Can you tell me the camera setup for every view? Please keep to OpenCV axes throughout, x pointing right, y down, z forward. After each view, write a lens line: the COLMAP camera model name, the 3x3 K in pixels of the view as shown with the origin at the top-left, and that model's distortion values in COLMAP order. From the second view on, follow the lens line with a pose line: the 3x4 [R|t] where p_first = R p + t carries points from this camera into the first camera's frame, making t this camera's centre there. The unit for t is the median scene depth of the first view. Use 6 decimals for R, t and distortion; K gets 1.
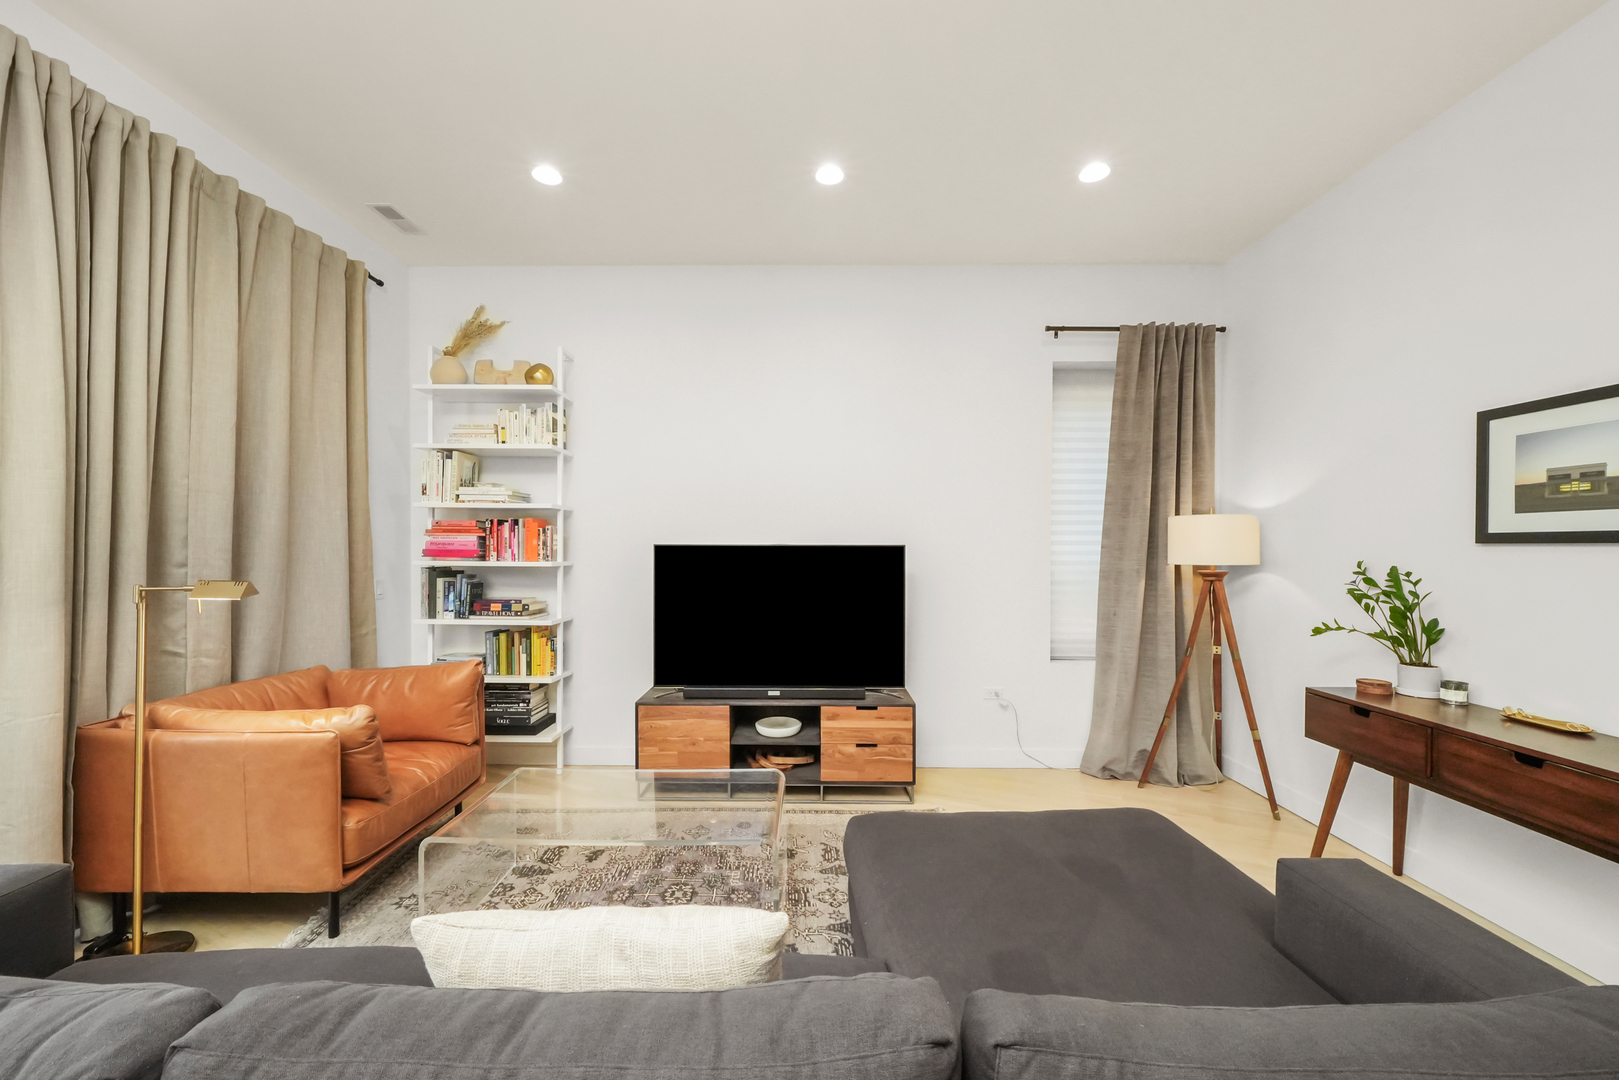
lens RADIAL K [[625.2, 0, 804.6], [0, 625.2, 554.6], [0, 0, 1]] dist [-0.000021, 0.000046]
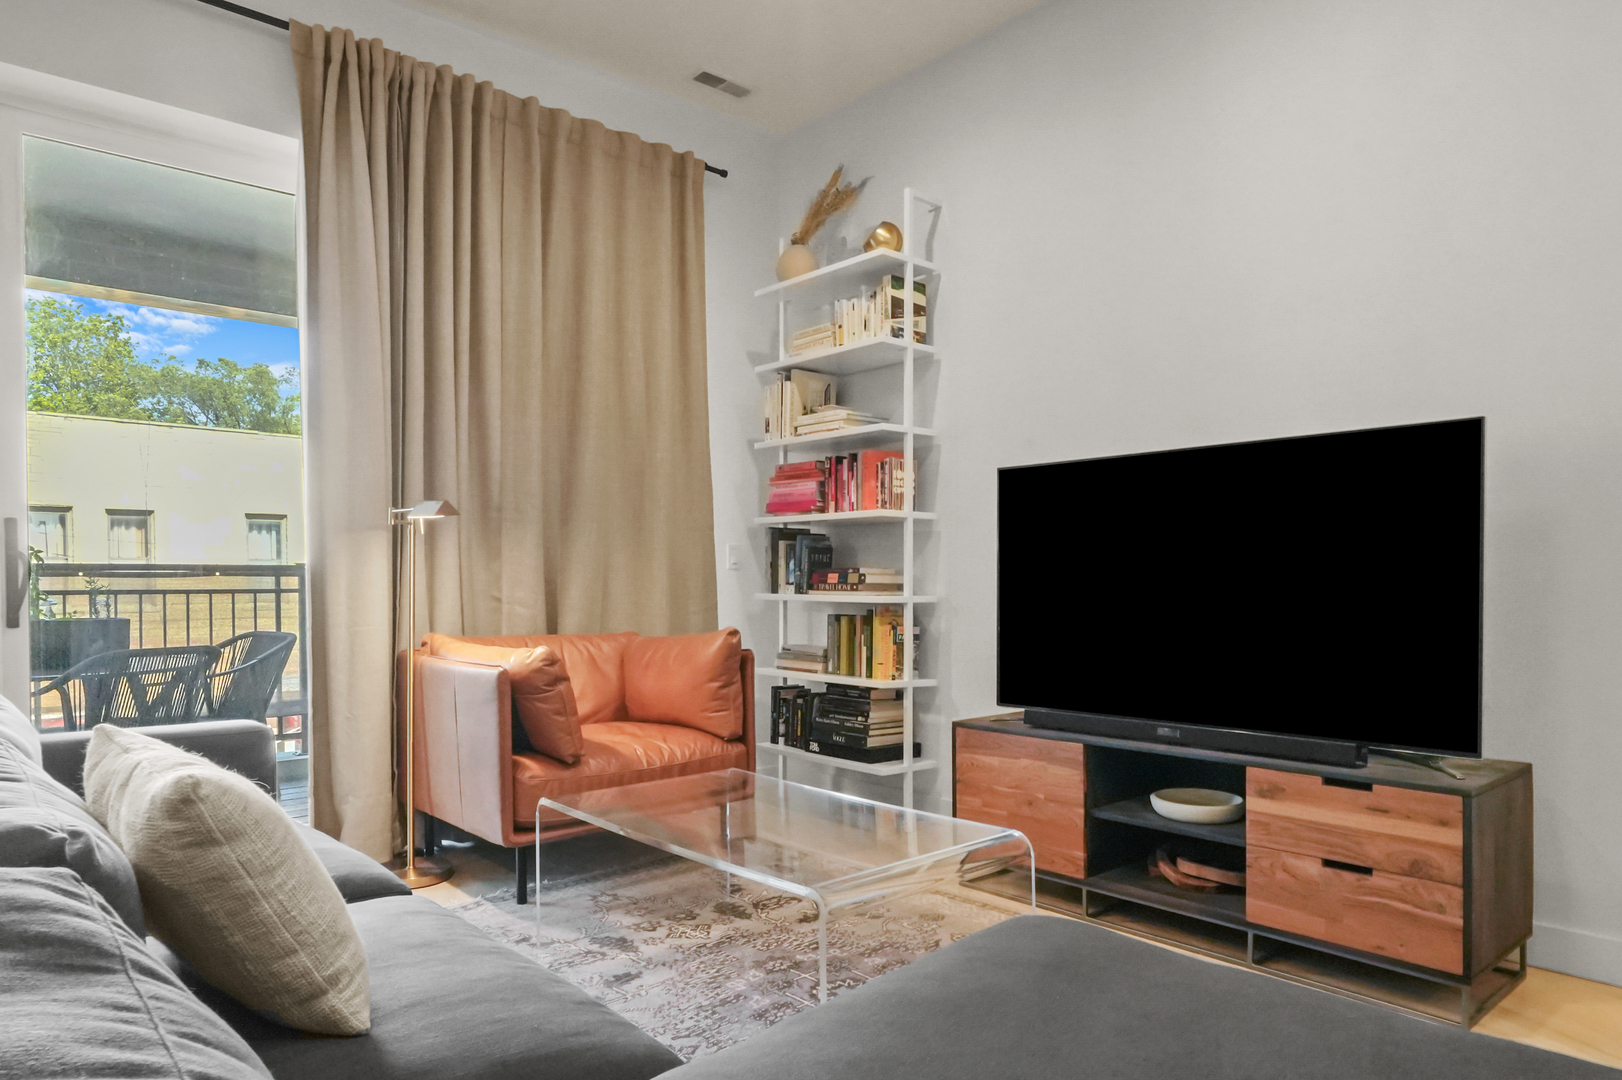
lens RADIAL K [[1014.1, 0, 812.0], [0, 1014.1, 594.2], [0, 0, 1]] dist [0.002213, 0.000973]
pose [[0.667008, 0.003445, -0.745042, 0.359900], [-0.003483, 0.999993, 0.001505, 0.101779], [0.745042, 0.001591, 0.667016, 0.209775]]
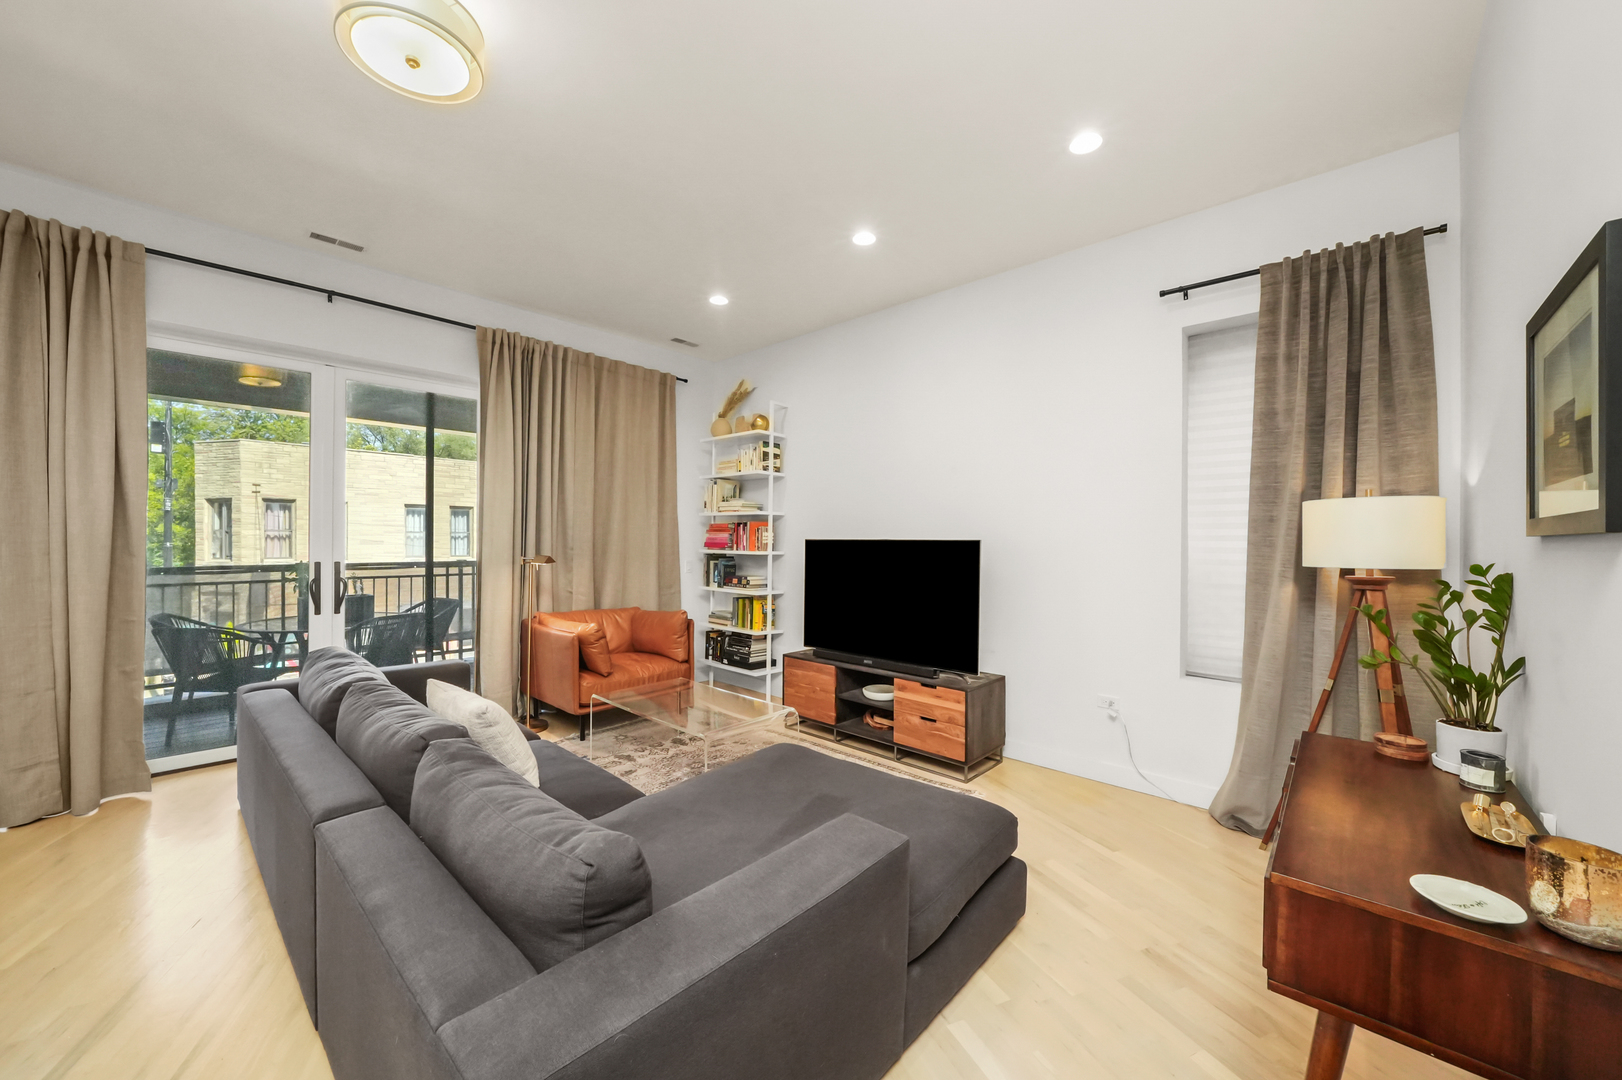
lens RADIAL K [[602.8, 0, 811.5], [0, 602.8, 539.8], [0, 0, 1]] dist [-0.011714, 0.000013]
pose [[0.737105, 0.001571, -0.675777, 0.626276], [-0.013278, 0.999838, -0.012158, 0.000223], [0.675648, 0.017934, 0.737006, 0.056773]]
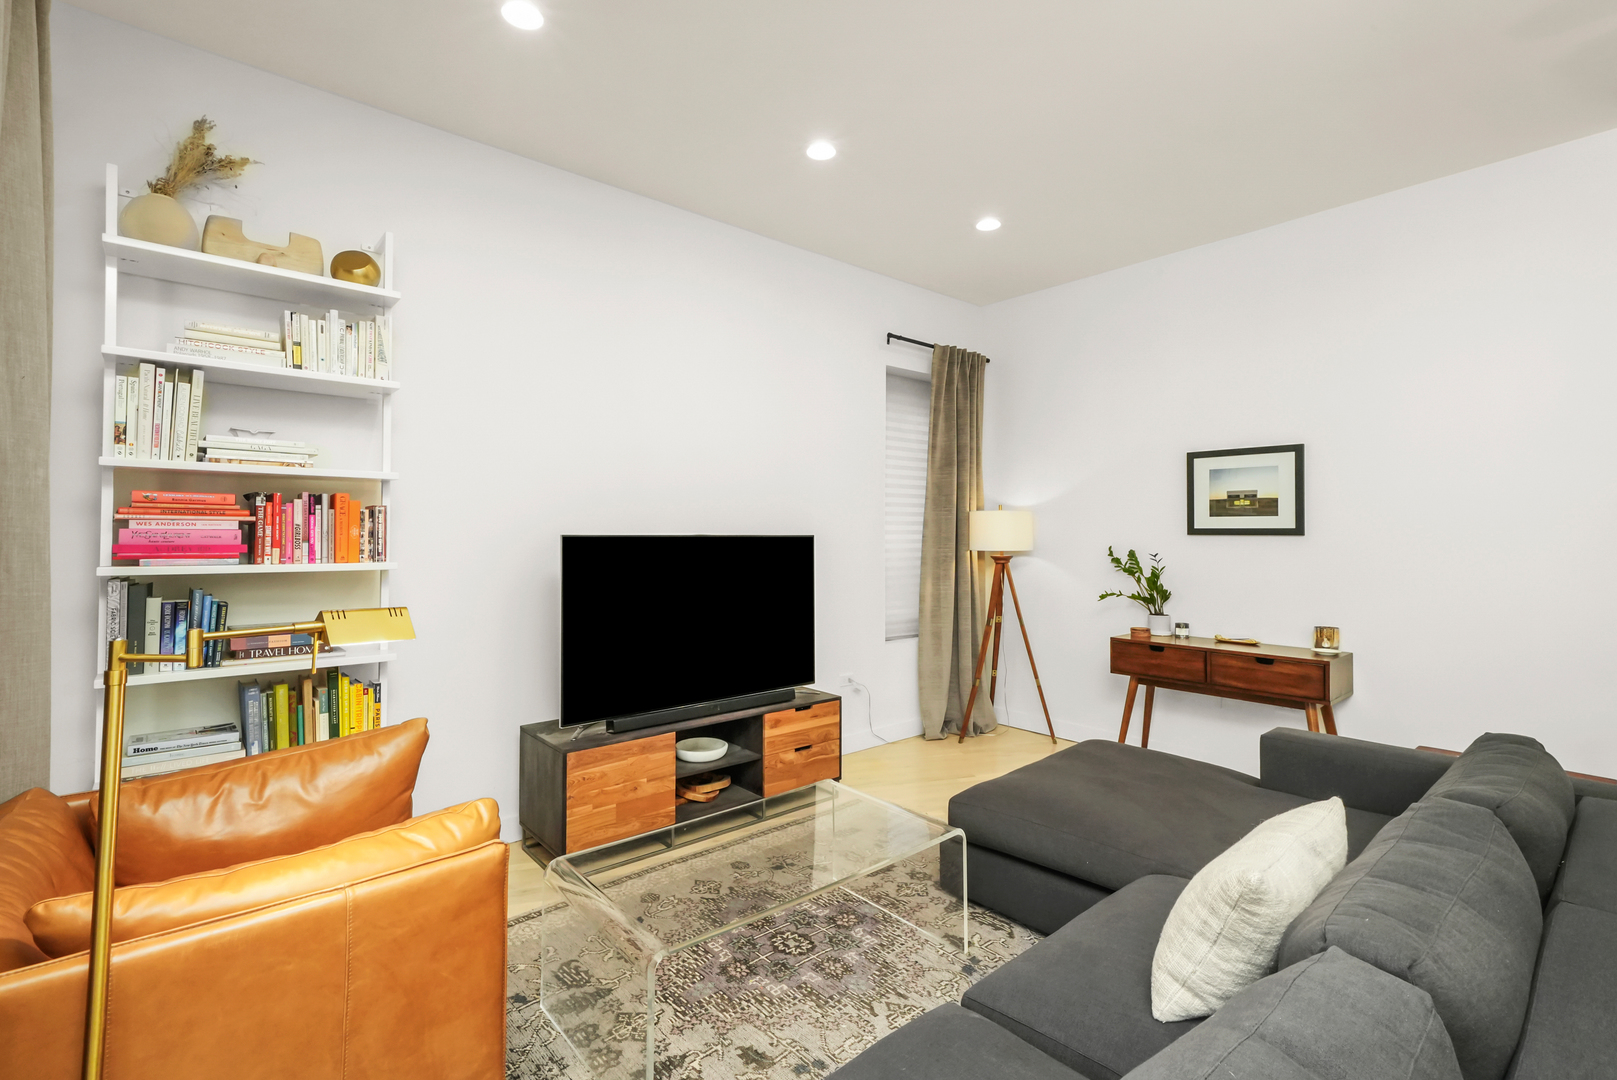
lens RADIAL K [[739.2, 0, 810.5], [0, 739.2, 524.1], [0, 0, 1]] dist [0.012734, 0.000048]
pose [[0.754623, 0.007647, 0.656115, -0.584038], [0.007058, 0.999780, -0.019770, -0.009747], [-0.656121, 0.019550, 0.754402, 0.135434]]
